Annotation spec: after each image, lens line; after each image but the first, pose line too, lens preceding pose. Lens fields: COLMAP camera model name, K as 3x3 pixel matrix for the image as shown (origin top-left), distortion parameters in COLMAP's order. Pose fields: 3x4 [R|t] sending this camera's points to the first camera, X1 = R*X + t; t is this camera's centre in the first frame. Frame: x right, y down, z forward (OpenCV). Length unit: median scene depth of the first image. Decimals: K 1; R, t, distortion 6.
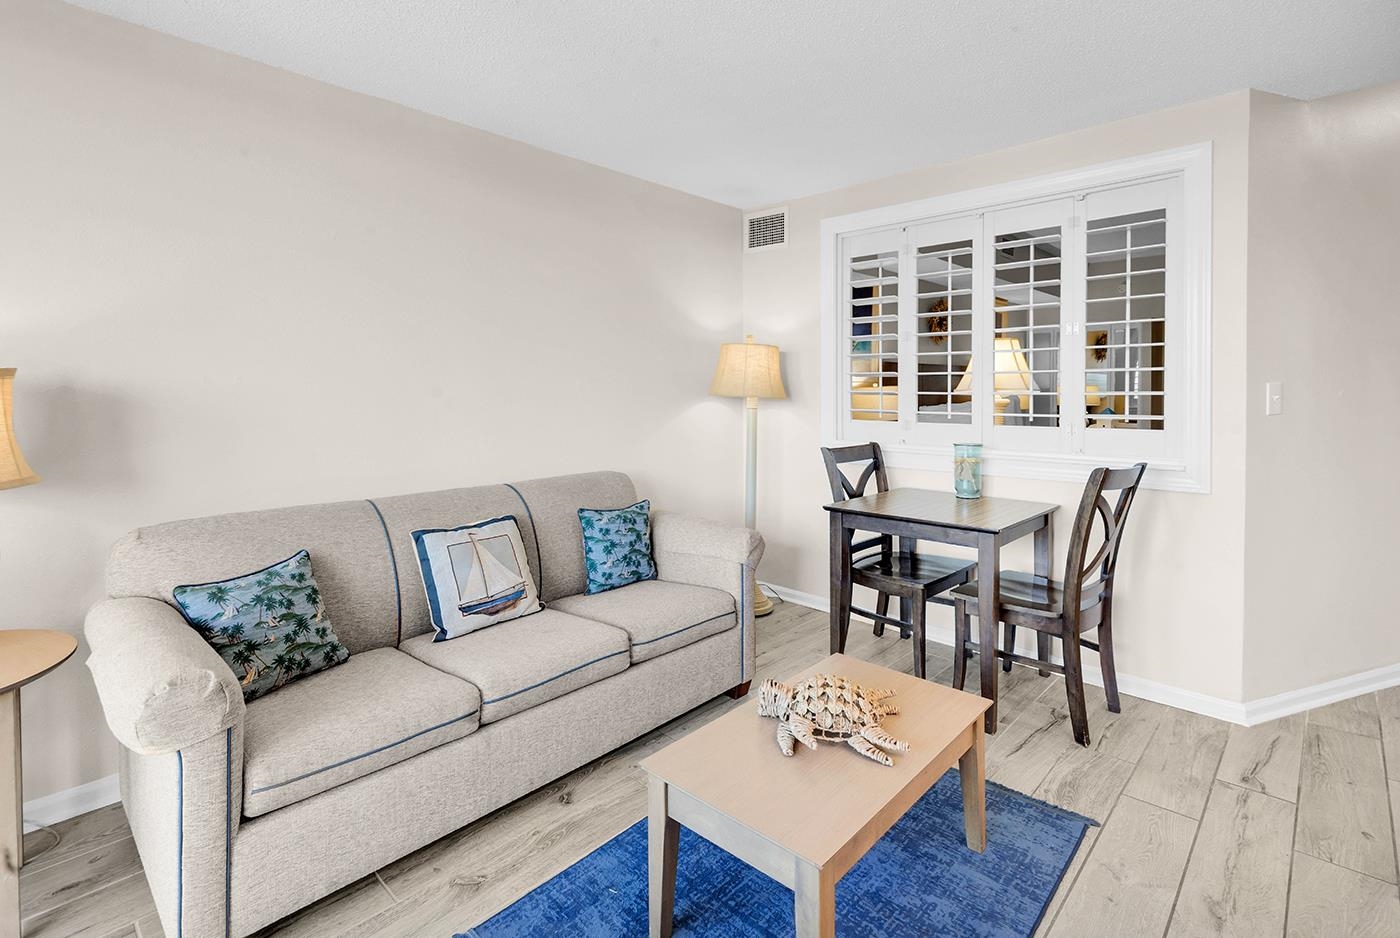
lens RADIAL K [[660.7, 0, 726.8], [0, 660.7, 407.7], [0, 0, 1]] dist [0.002906, -0.000282]
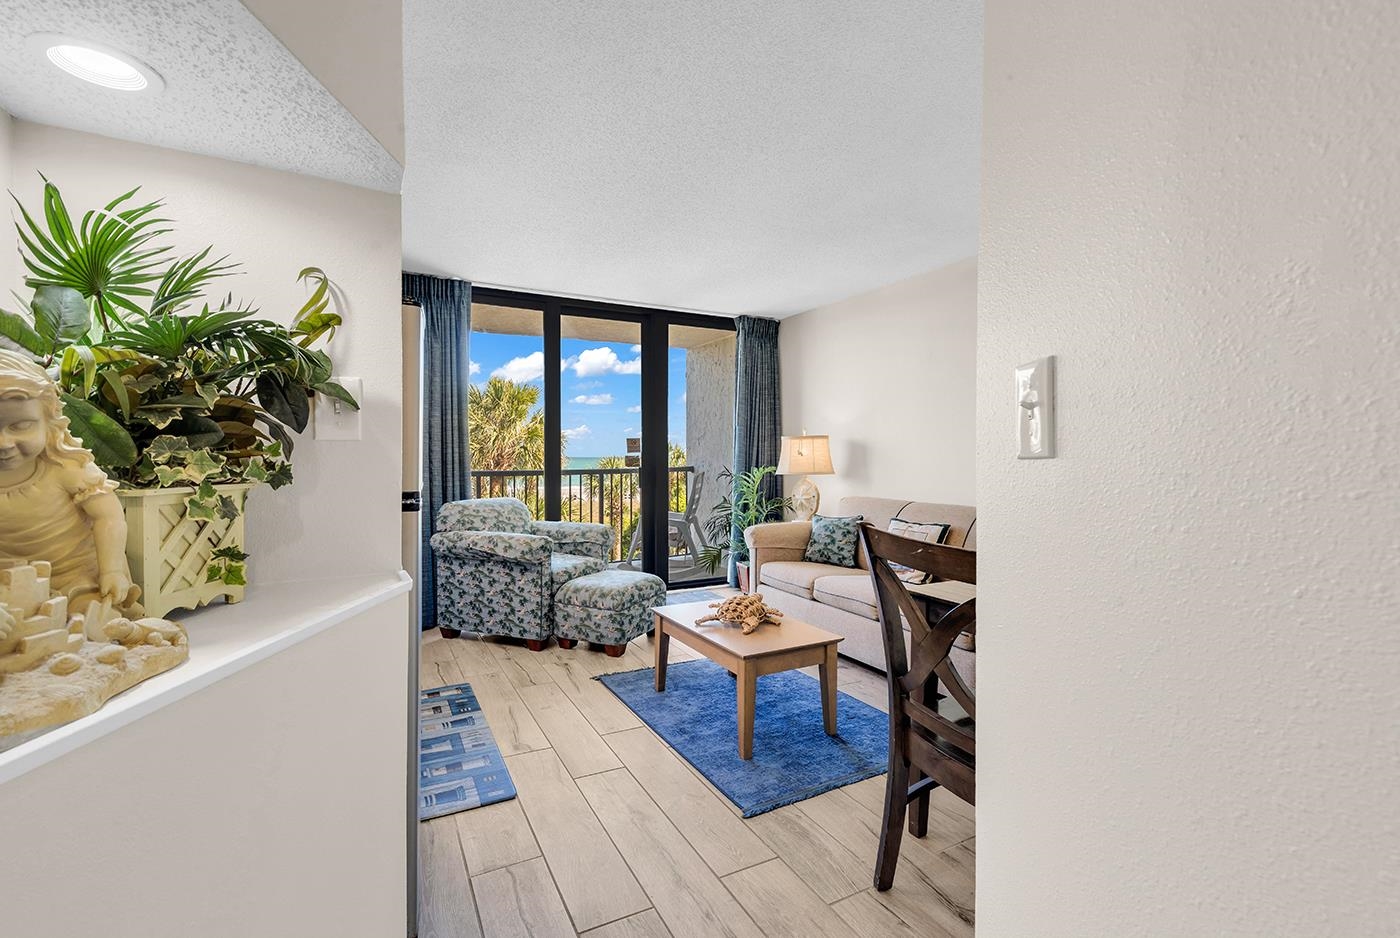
lens RADIAL K [[632.4, 0, 697.5], [0, 632.4, 478.9], [0, 0, 1]] dist [0.001237, -0.000077]
pose [[-0.336887, 0.036217, -0.940848, 1.119152], [-0.027639, 0.998449, 0.048331, 0.009161], [0.941139, 0.042286, -0.335363, 0.900119]]
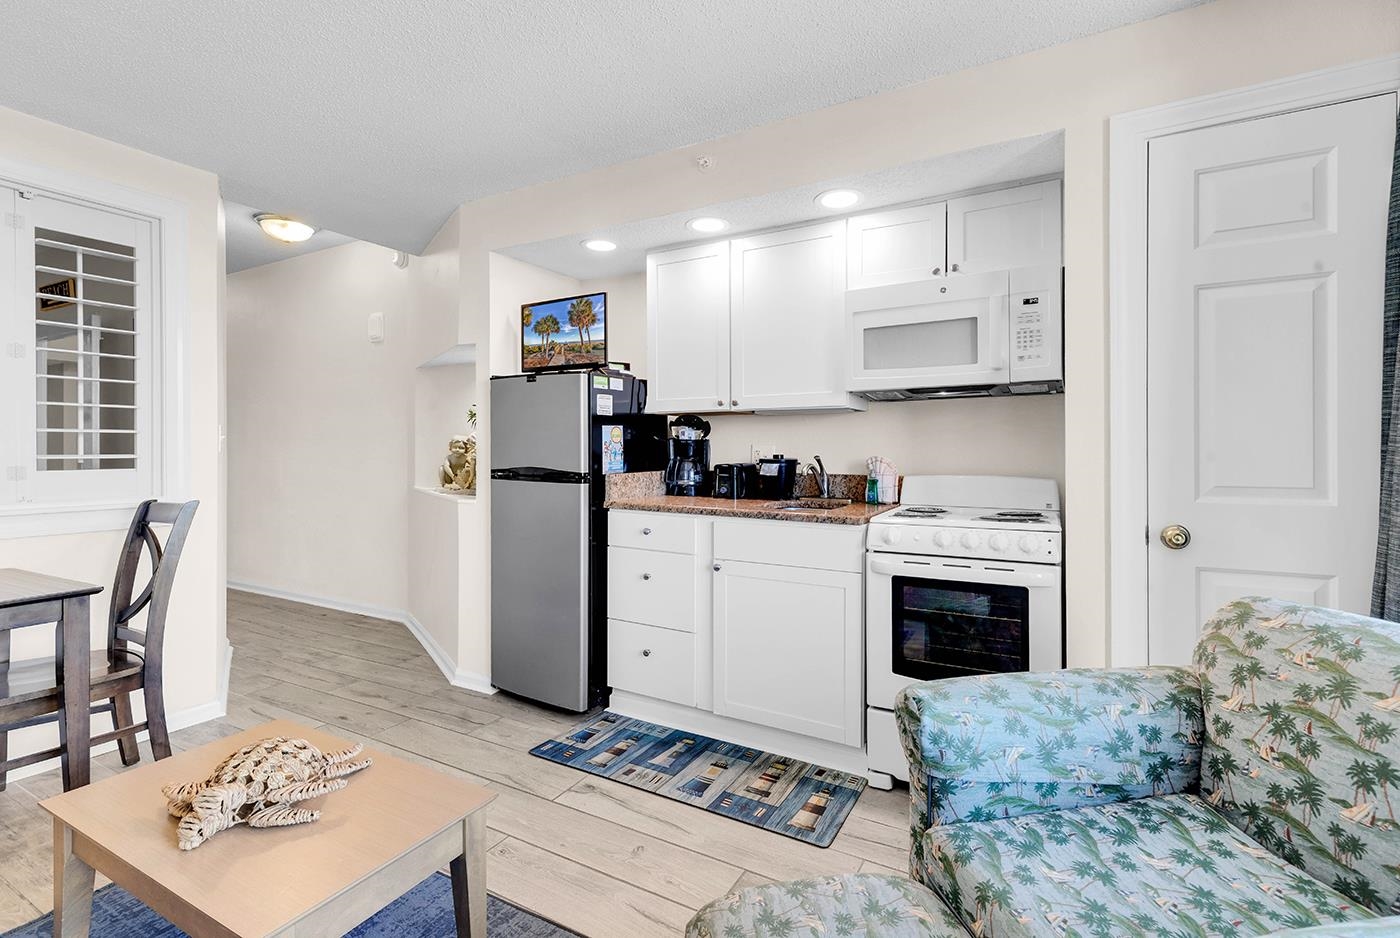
lens RADIAL K [[647.8, 0, 707.1], [0, 647.8, 454.5], [0, 0, 1]] dist [0.004281, -0.000449]
pose [[-0.227879, -0.005241, 0.973675, -0.496309], [0.025723, 0.999604, 0.011401, 0.023919], [-0.973350, 0.027644, -0.227654, 0.385760]]
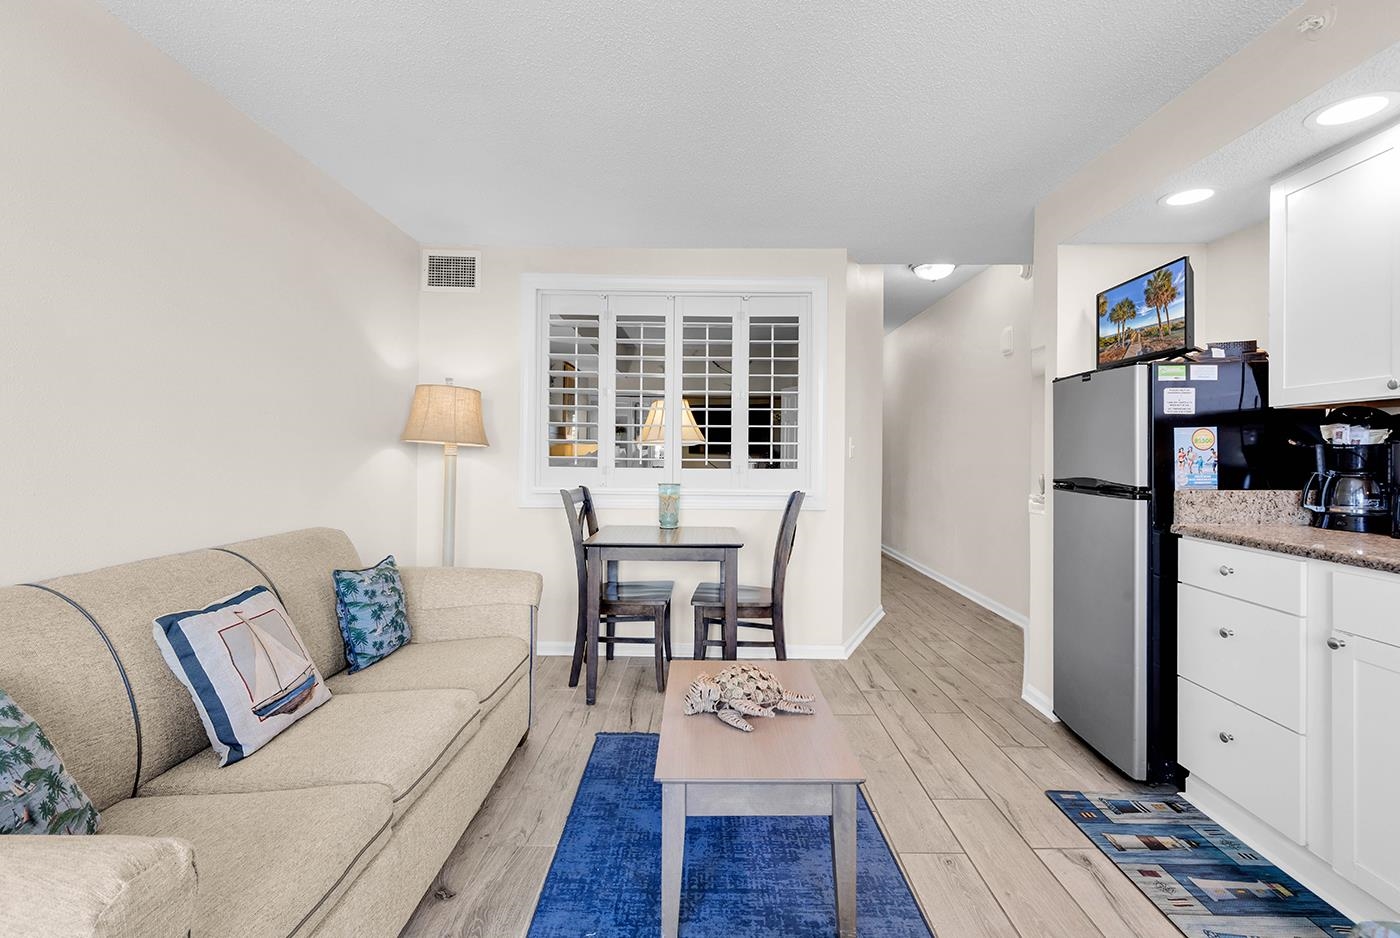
lens RADIAL K [[626.2, 0, 704.0], [0, 626.2, 458.6], [0, 0, 1]] dist [0.000791, -0.000211]
pose [[0.741515, 0.005026, 0.670918, -0.411699], [0.007868, 0.999838, -0.016186, 0.031999], [-0.670890, 0.017281, 0.741355, 0.123120]]
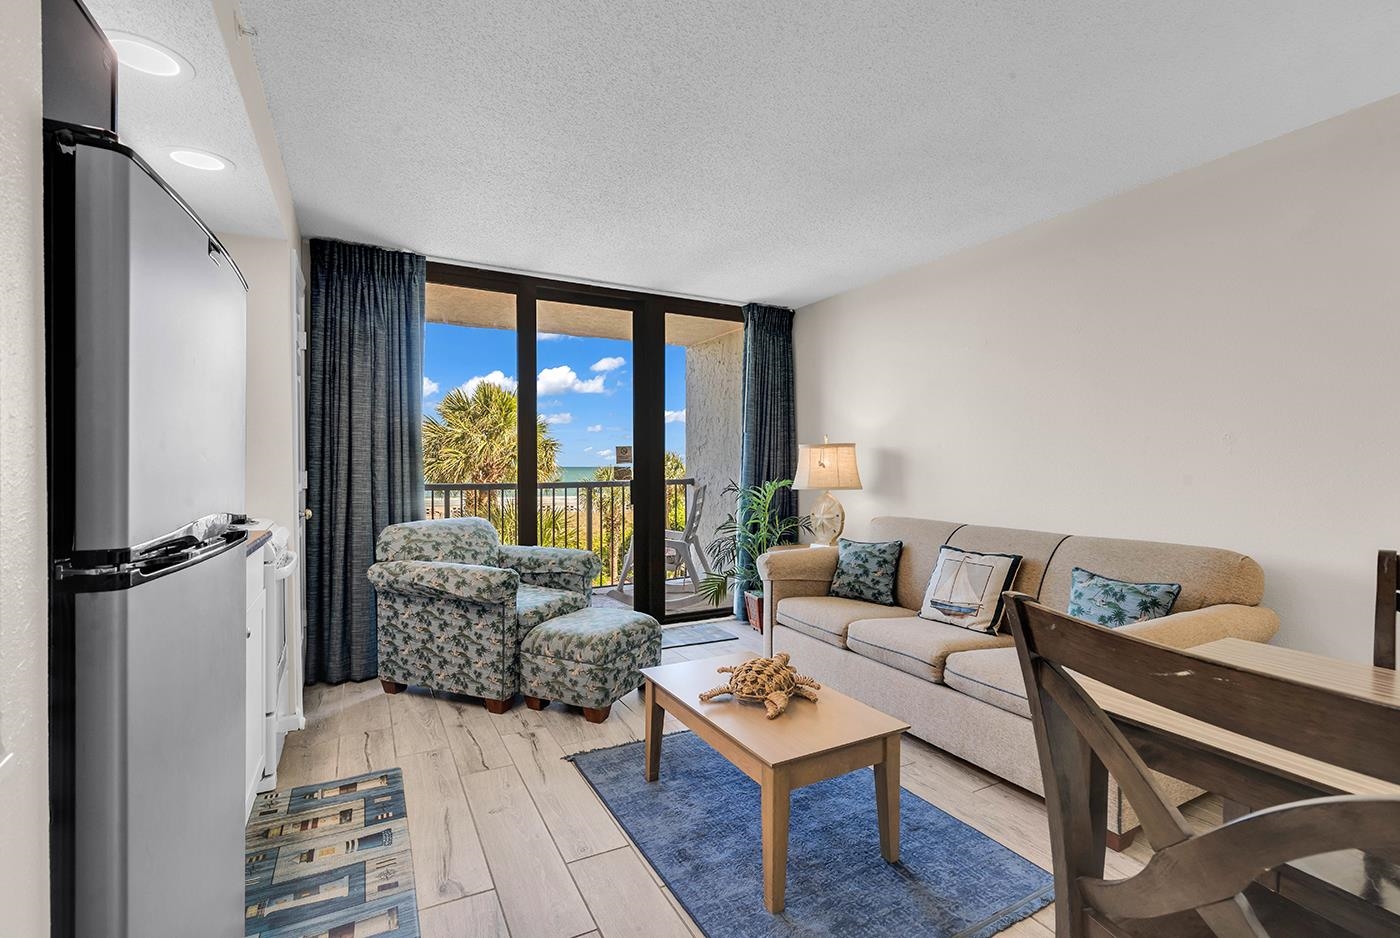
lens RADIAL K [[634.3, 0, 697.9], [0, 634.3, 488.4], [0, 0, 1]] dist [0.002907, 0.000052]
pose [[-0.333560, 0.034926, -0.942082, 0.856719], [-0.029067, 0.998457, 0.047307, 0.009503], [0.942281, 0.043163, -0.332030, 0.796475]]
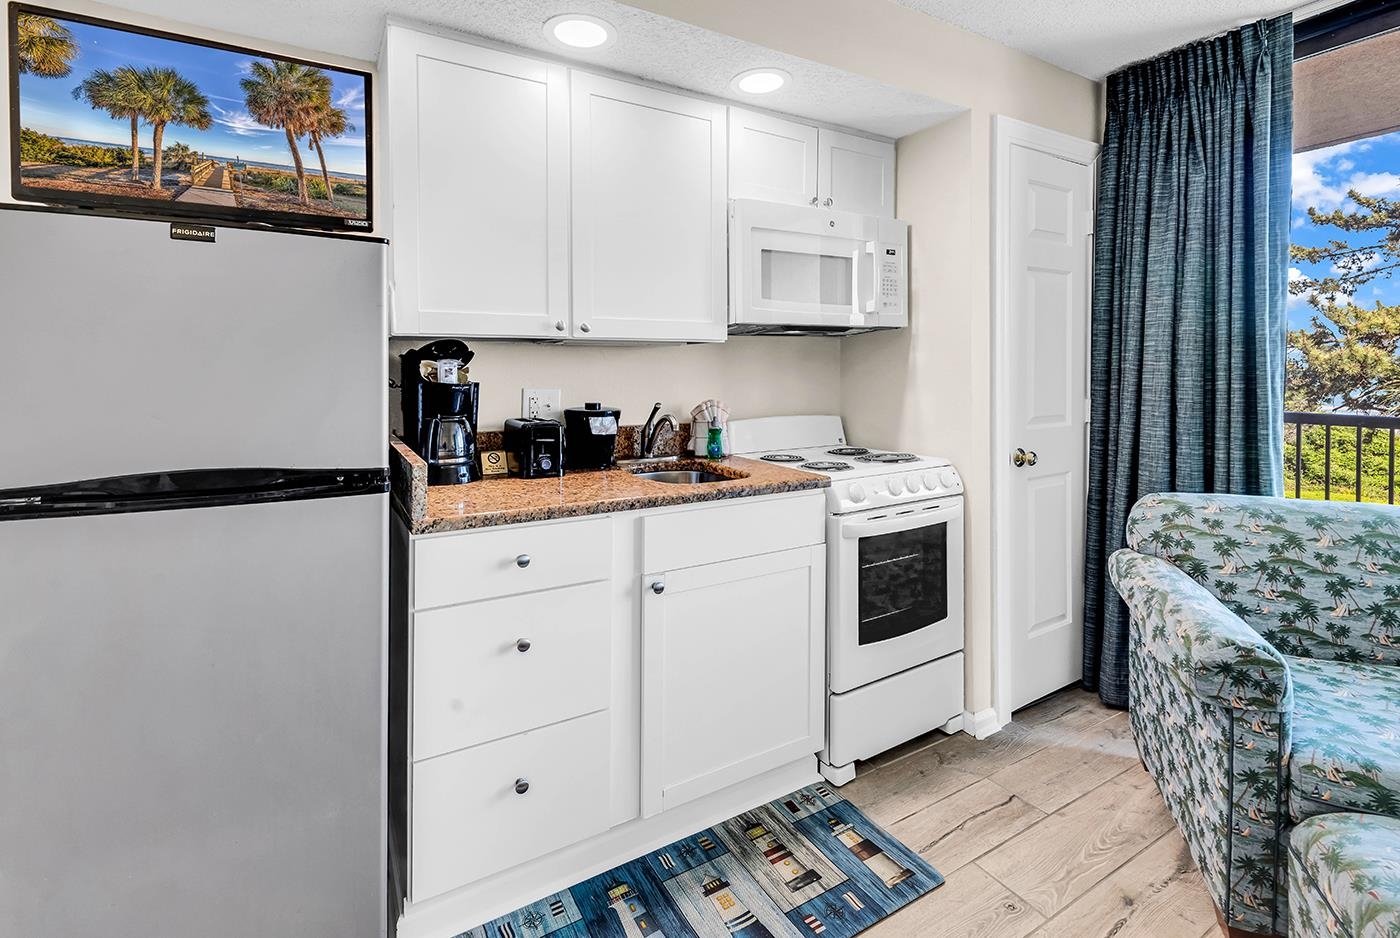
lens RADIAL K [[663.4, 0, 713.5], [0, 663.4, 378.7], [0, 0, 1]] dist [0.008268, -0.000517]
pose [[-0.960865, 0.002845, 0.277002, 0.192005], [0.015132, 0.998993, 0.042229, -0.020523], [-0.276604, 0.044768, -0.959941, 0.730522]]
